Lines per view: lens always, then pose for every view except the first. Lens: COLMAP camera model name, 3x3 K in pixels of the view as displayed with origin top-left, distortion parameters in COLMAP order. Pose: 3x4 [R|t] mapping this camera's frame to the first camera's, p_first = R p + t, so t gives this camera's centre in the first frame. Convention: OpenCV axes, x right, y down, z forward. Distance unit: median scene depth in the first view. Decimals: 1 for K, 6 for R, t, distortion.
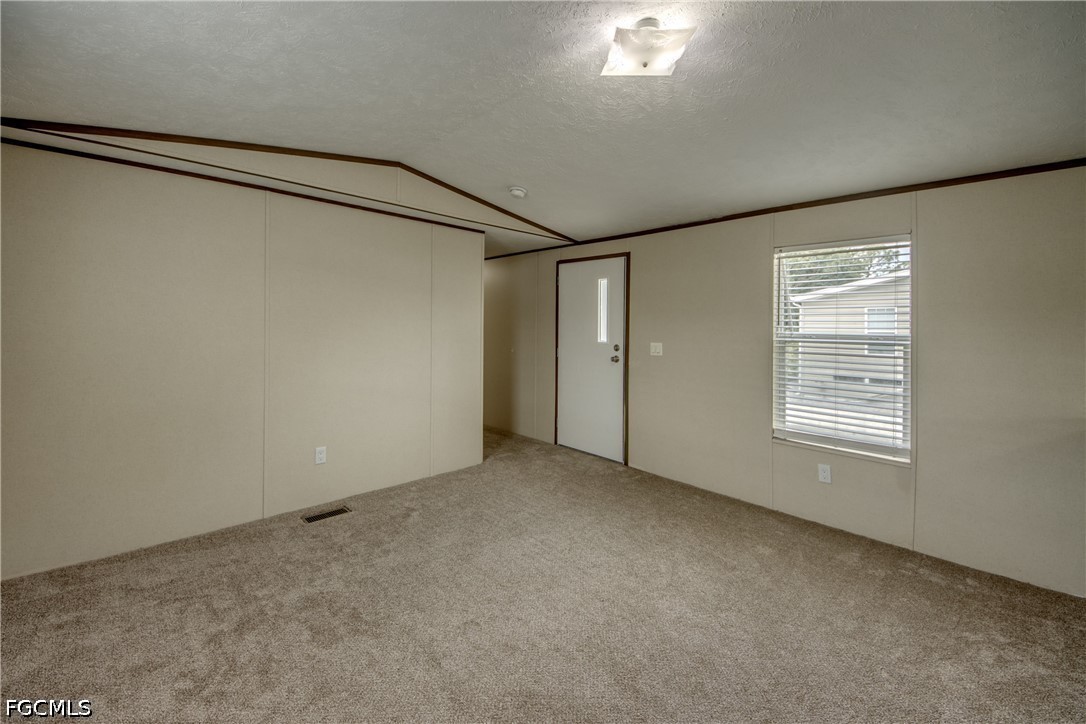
lens RADIAL K [[450.2, 0, 524.6], [0, 450.2, 327.5], [0, 0, 1]] dist [0.054198, -0.038728]
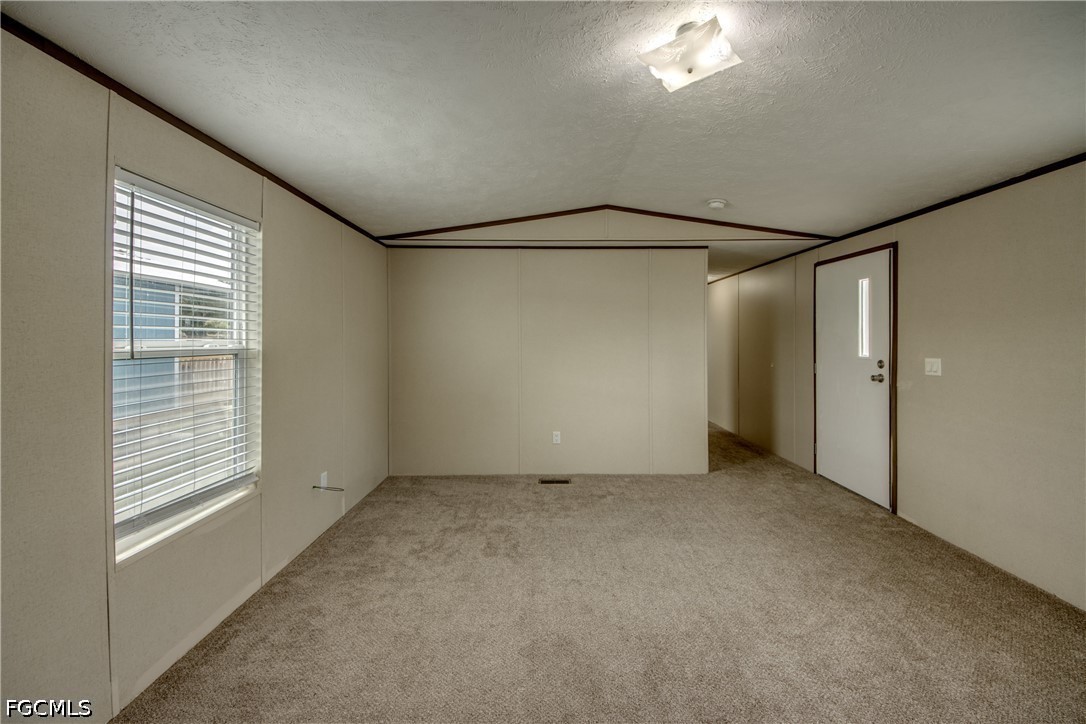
lens RADIAL K [[419.2, 0, 543.9], [0, 419.2, 342.3], [0, 0, 1]] dist [0.041049, -0.028590]
pose [[0.741815, -0.009566, -0.670537, 0.357013], [0.009725, 0.999947, -0.003507, 0.004552], [0.670535, -0.003919, 0.741868, 0.061064]]
